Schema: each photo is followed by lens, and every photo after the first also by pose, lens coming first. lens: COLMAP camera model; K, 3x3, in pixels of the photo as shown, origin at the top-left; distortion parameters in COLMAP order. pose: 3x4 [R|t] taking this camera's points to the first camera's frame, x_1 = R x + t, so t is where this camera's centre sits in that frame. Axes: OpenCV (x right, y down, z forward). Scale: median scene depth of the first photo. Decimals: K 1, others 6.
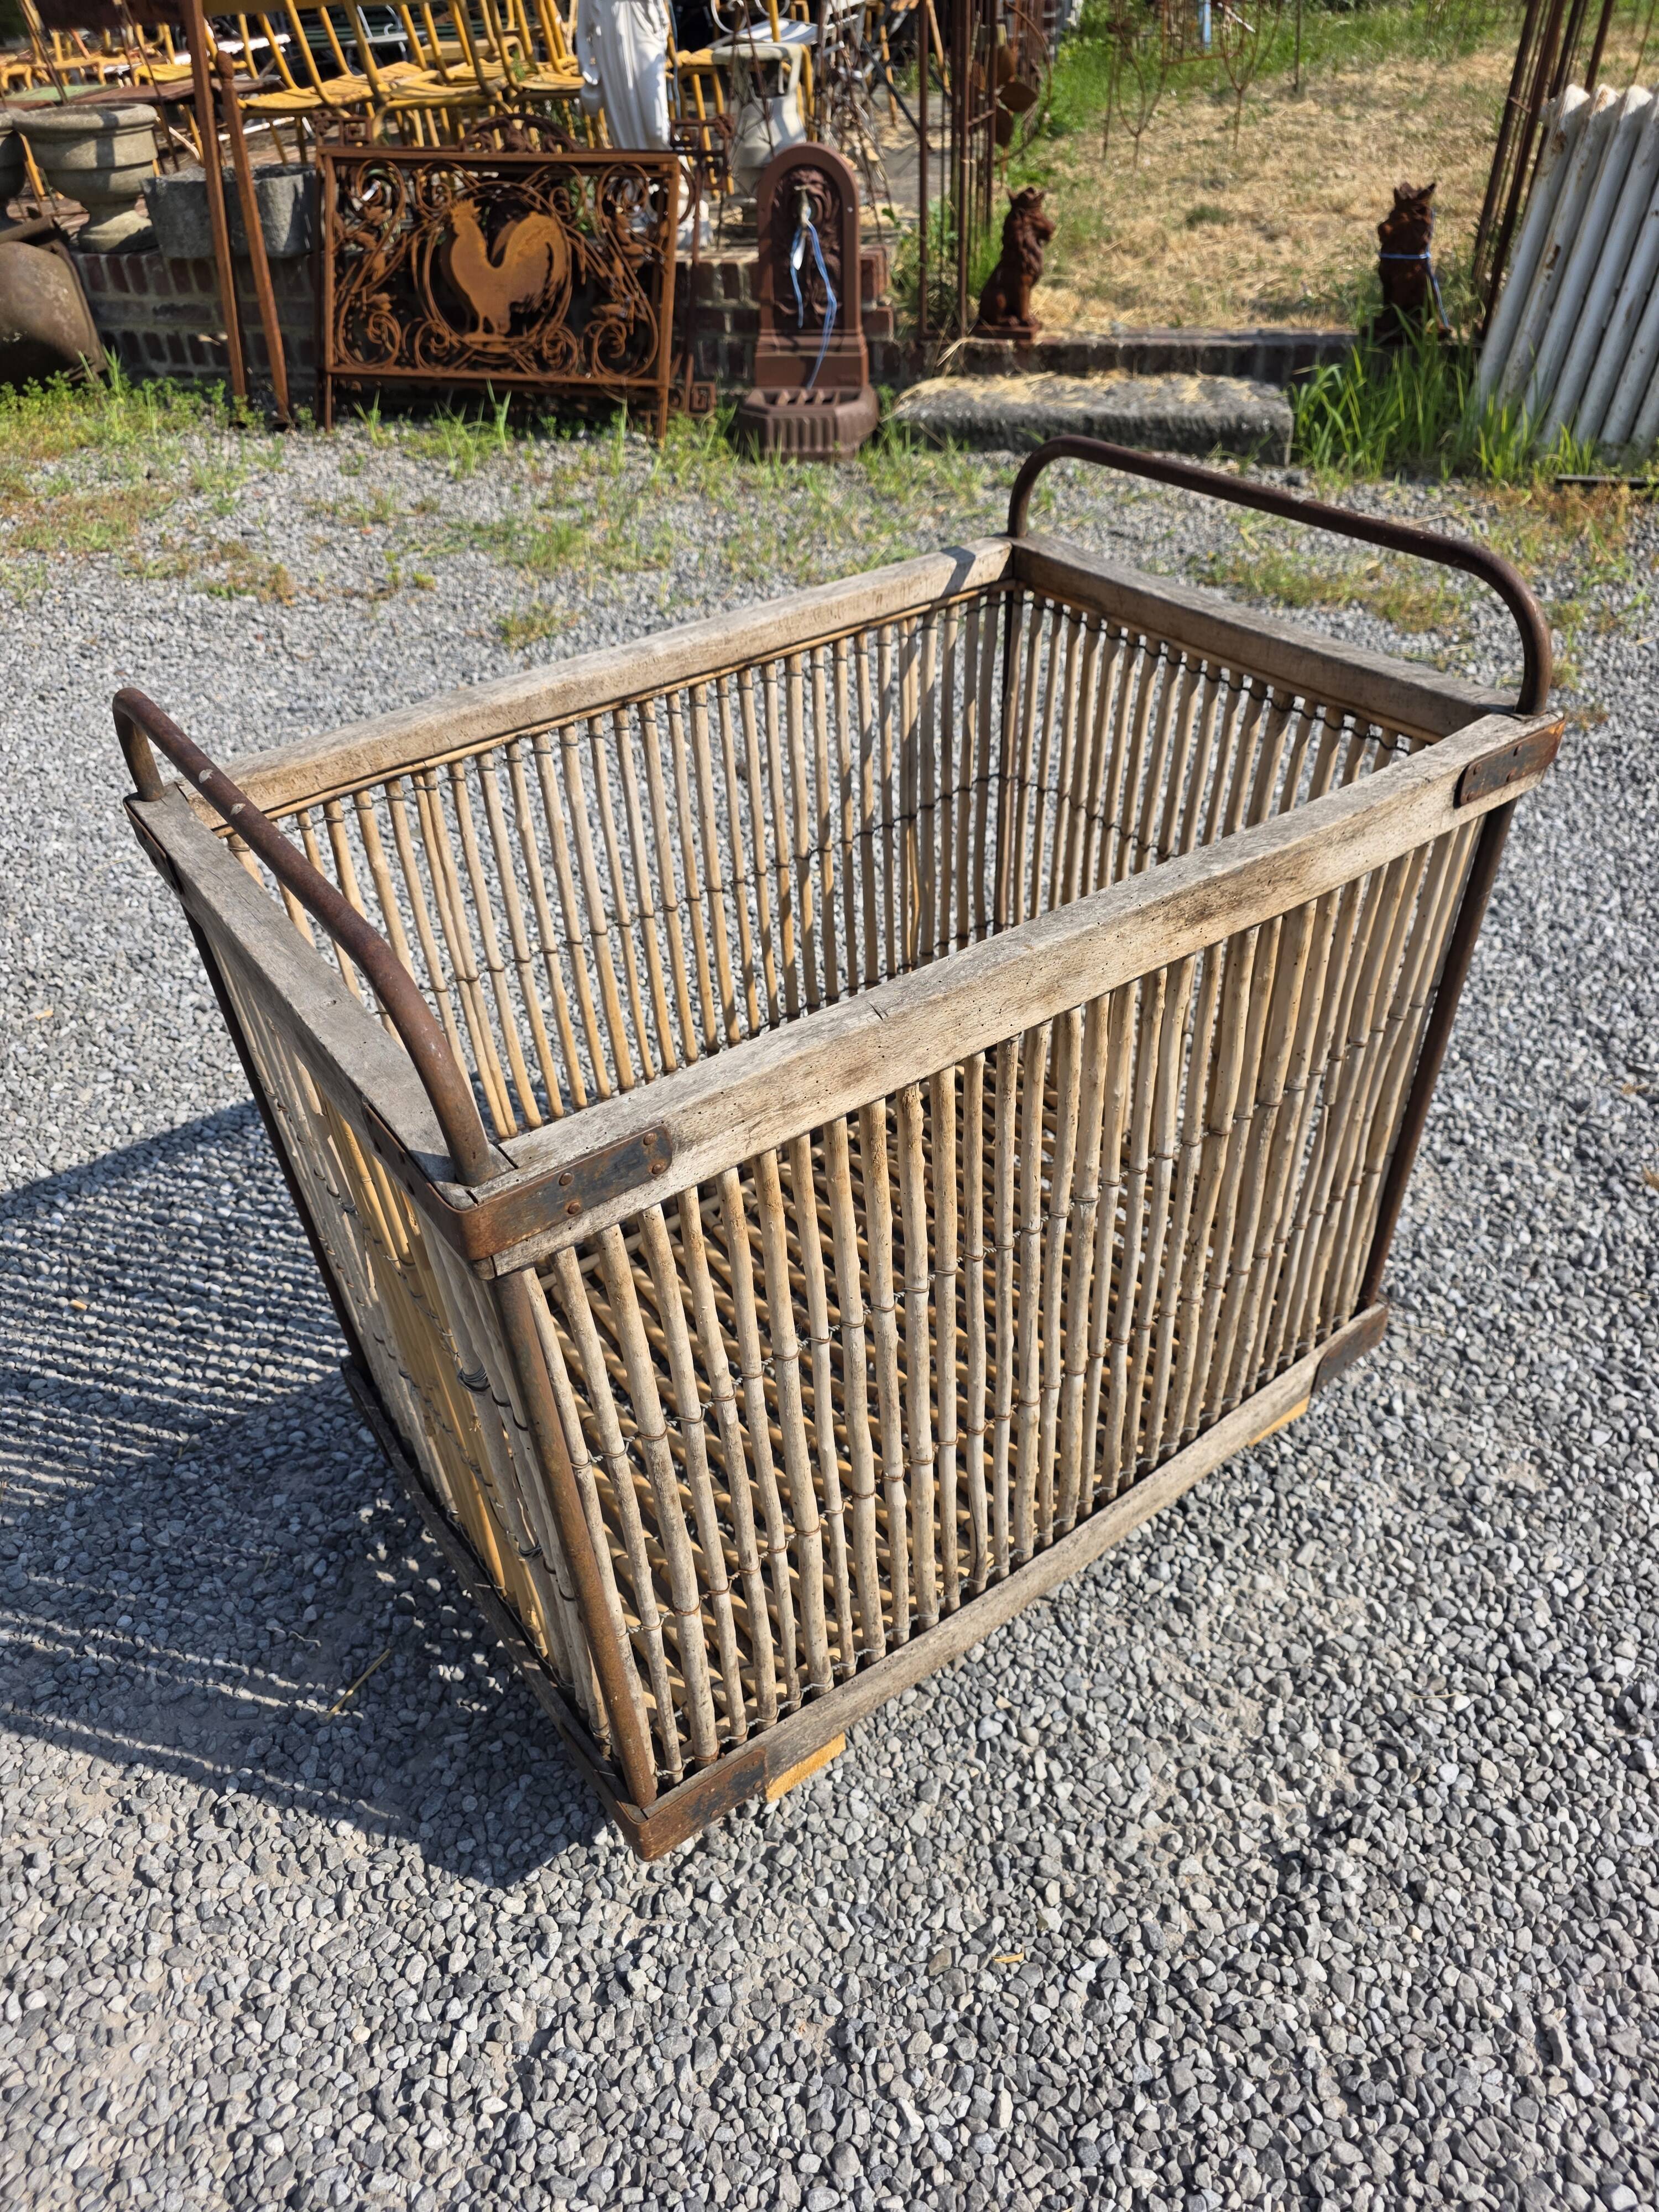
lens RADIAL K [[1464.4, 0, 810.9], [0, 1464.4, 1116.3], [0, 0, 1]] dist [0.025840, -0.013994]
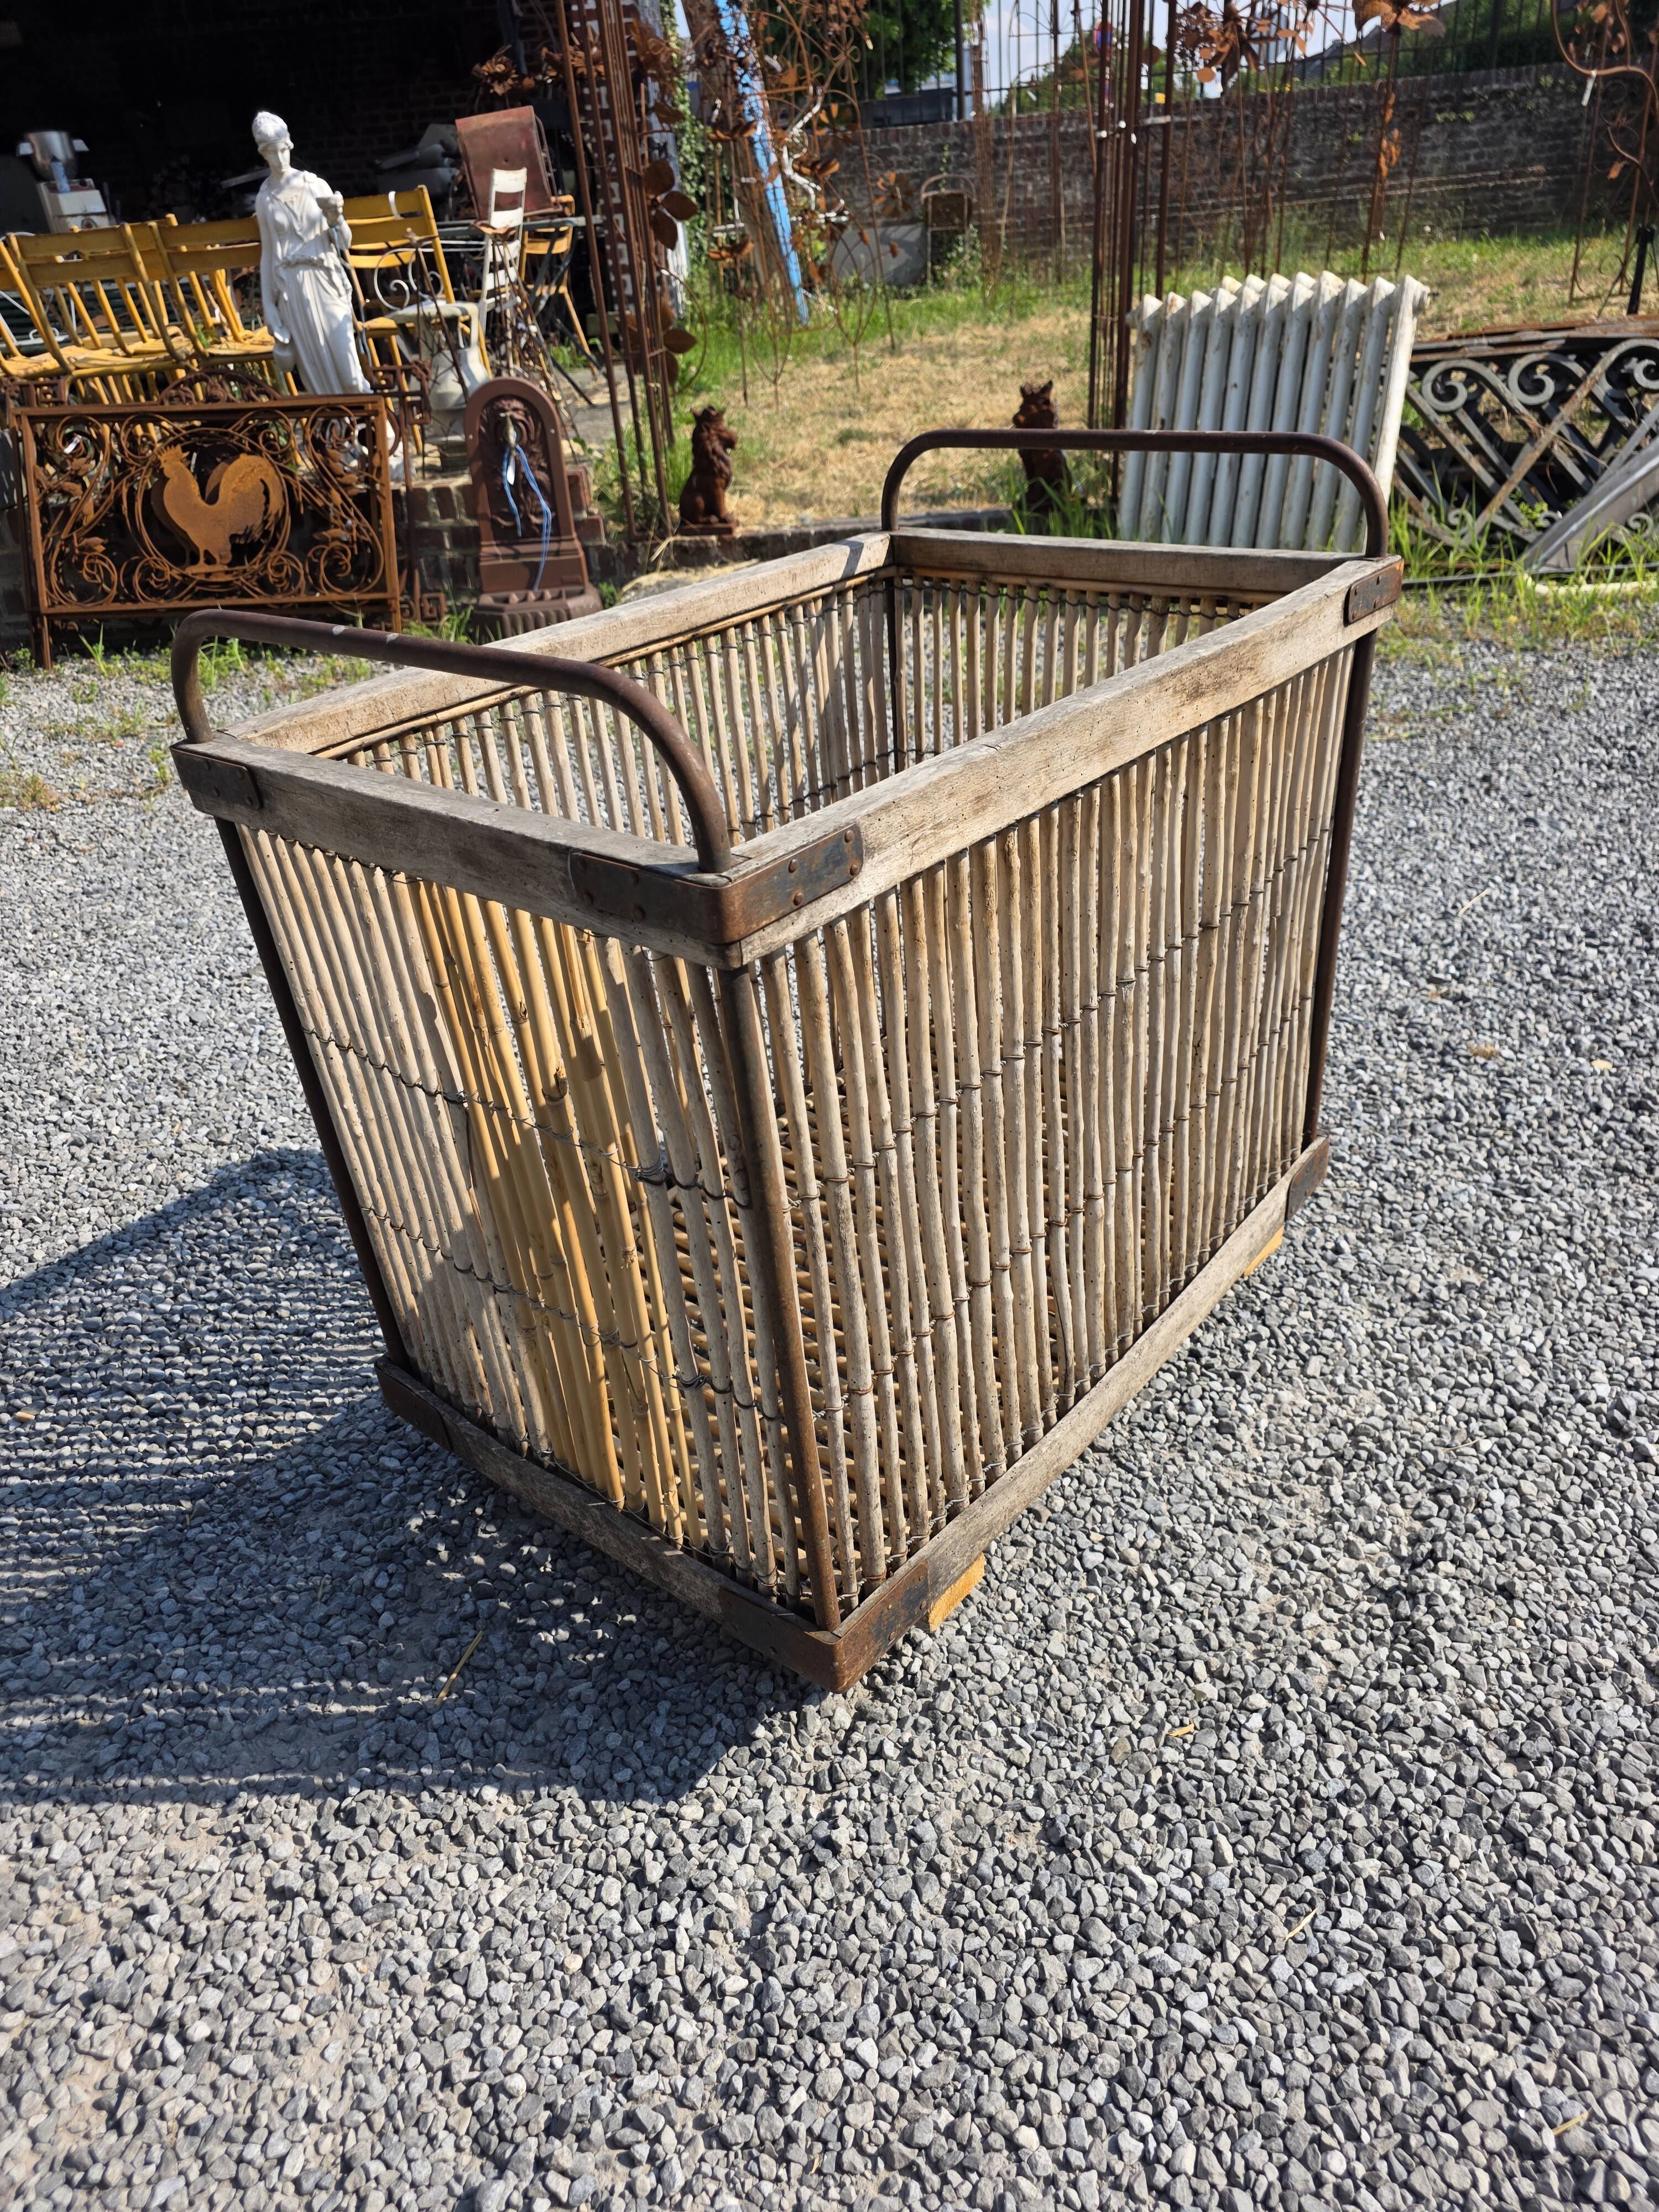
lens RADIAL K [[1463.8, 0, 826.6], [0, 1463.8, 1104.2], [0, 0, 1]] dist [0.040595, -0.025304]
pose [[0.969276, -0.146363, 0.197692, -0.232293], [0.176090, 0.974047, -0.142216, 0.226836], [-0.171746, 0.172658, 0.969893, -0.040927]]
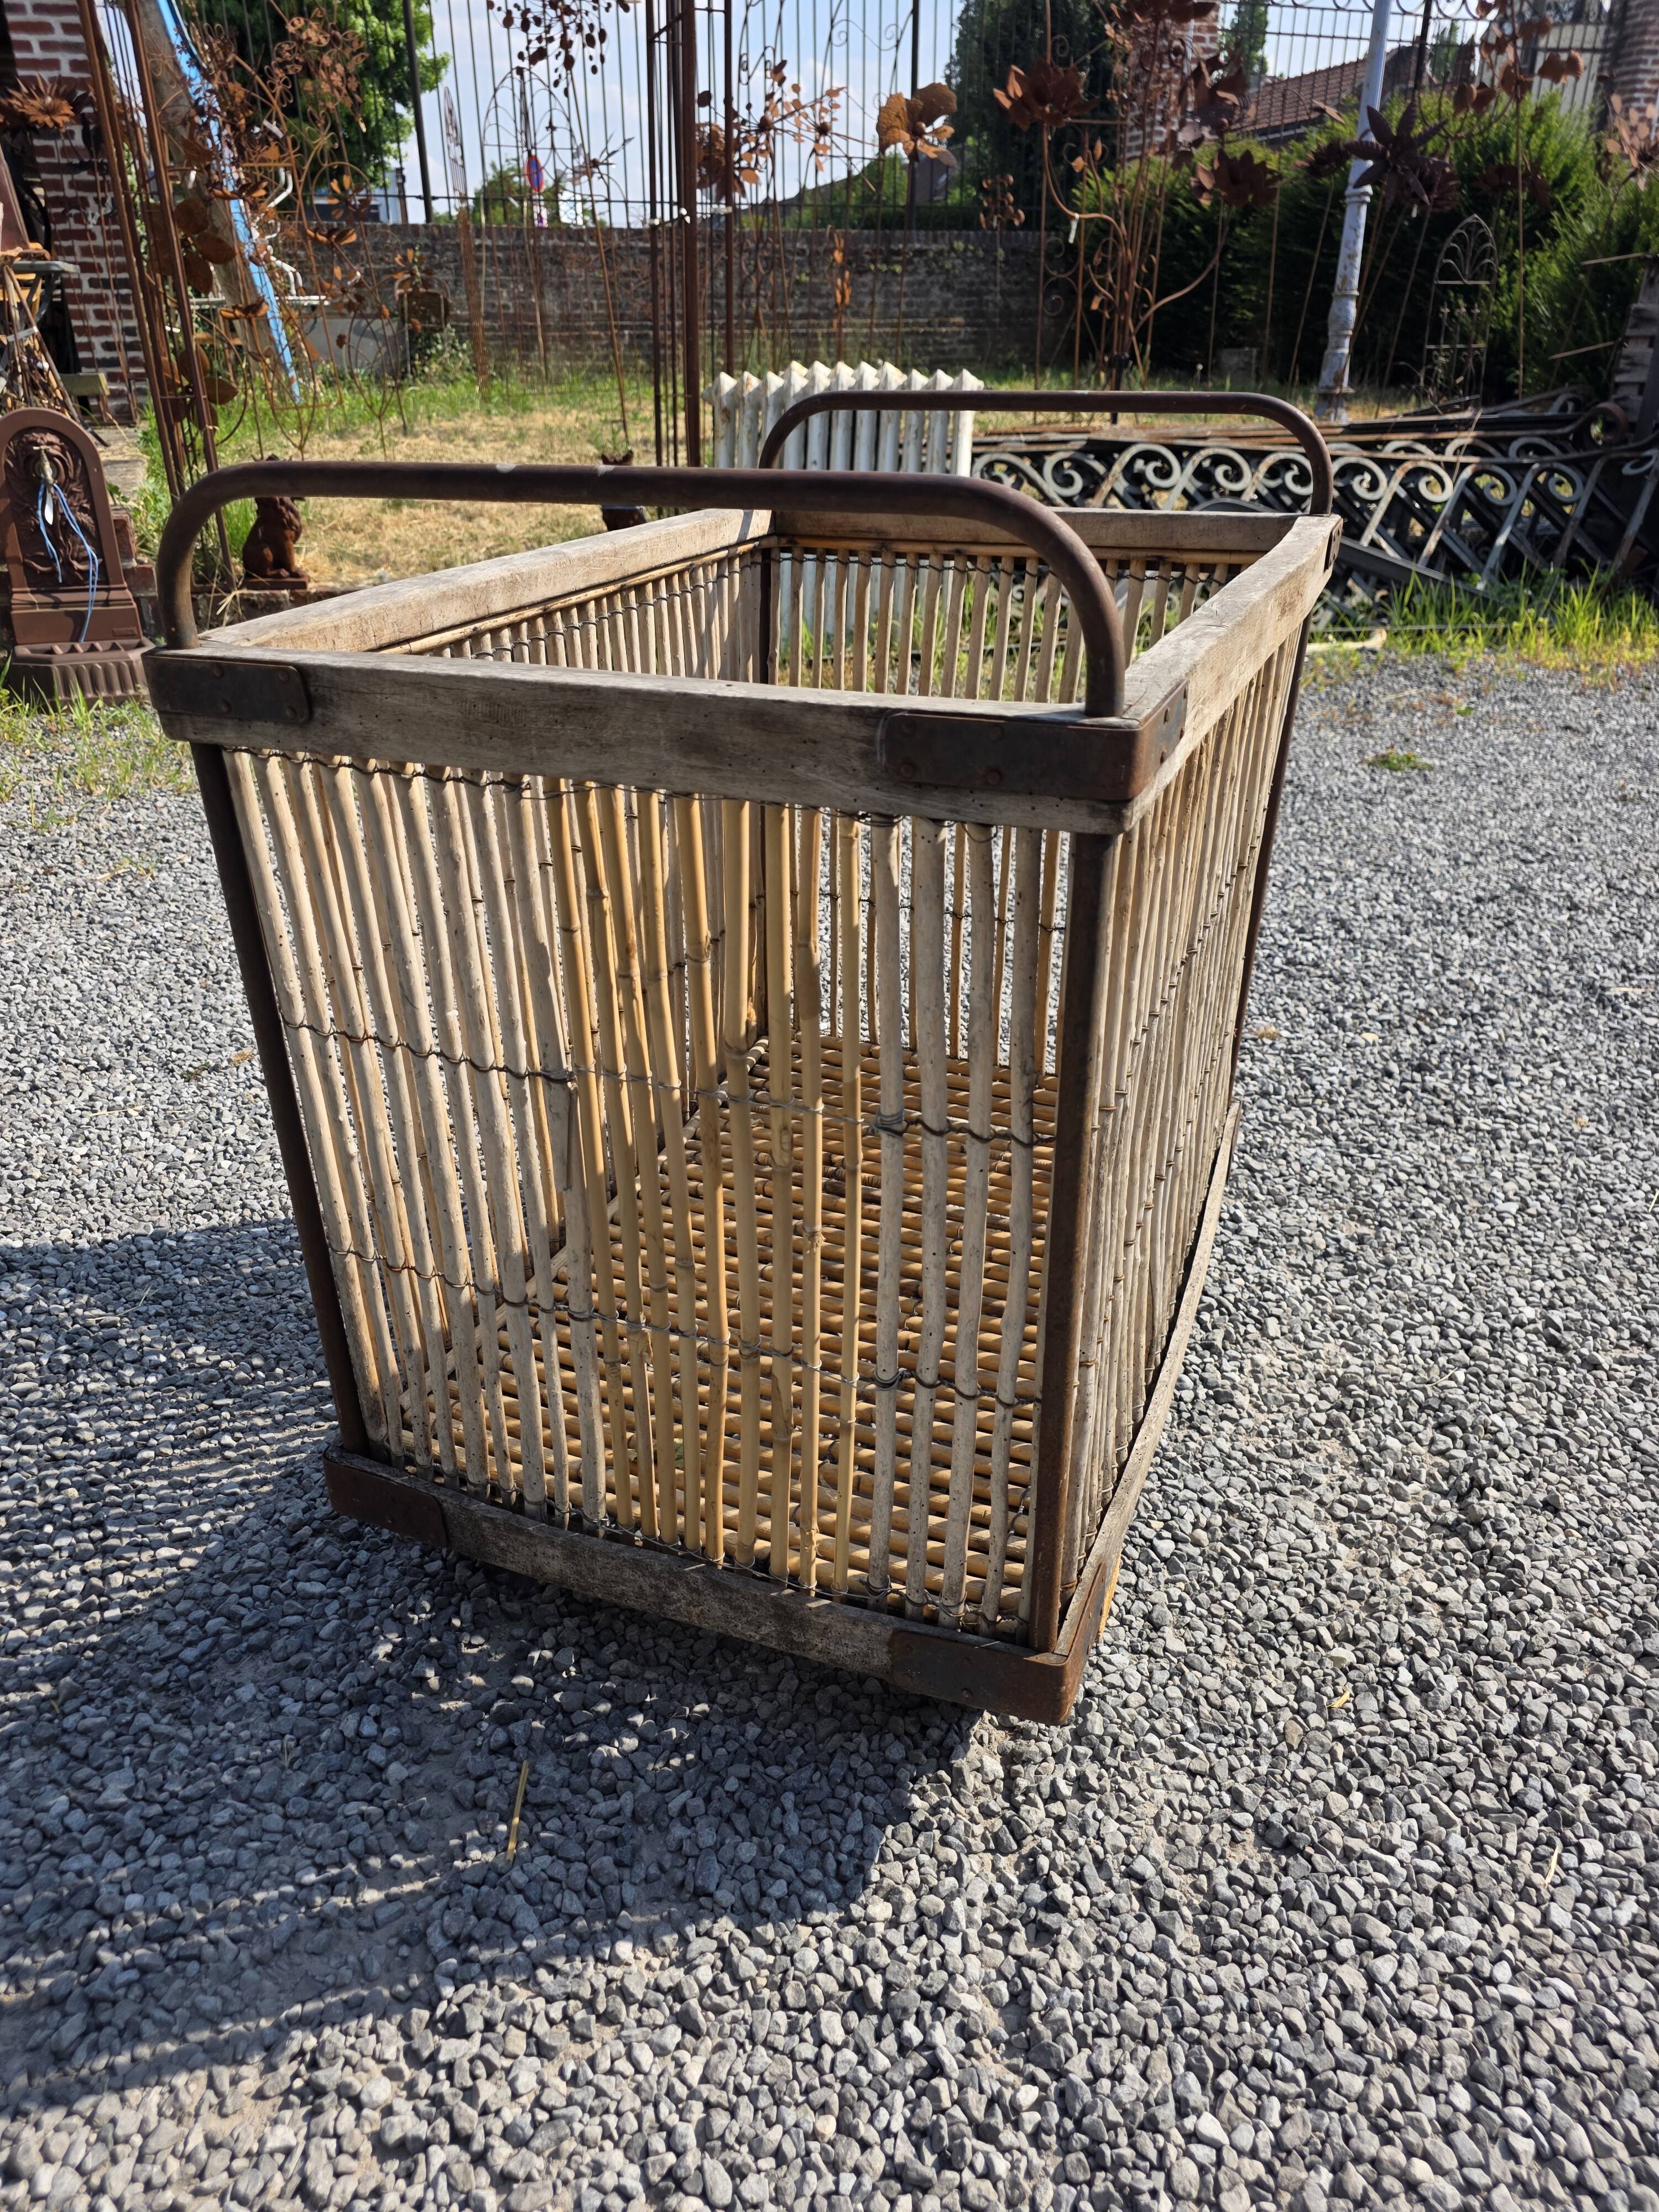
lens RADIAL K [[1467.1, 0, 781.4], [0, 1467.1, 1099.0], [0, 0, 1]] dist [0.031729, -0.017587]
pose [[0.849651, -0.202953, 0.486727, -0.539459], [0.302109, 0.943834, -0.133820, 0.197074], [-0.432231, 0.260745, 0.863243, 0.191641]]
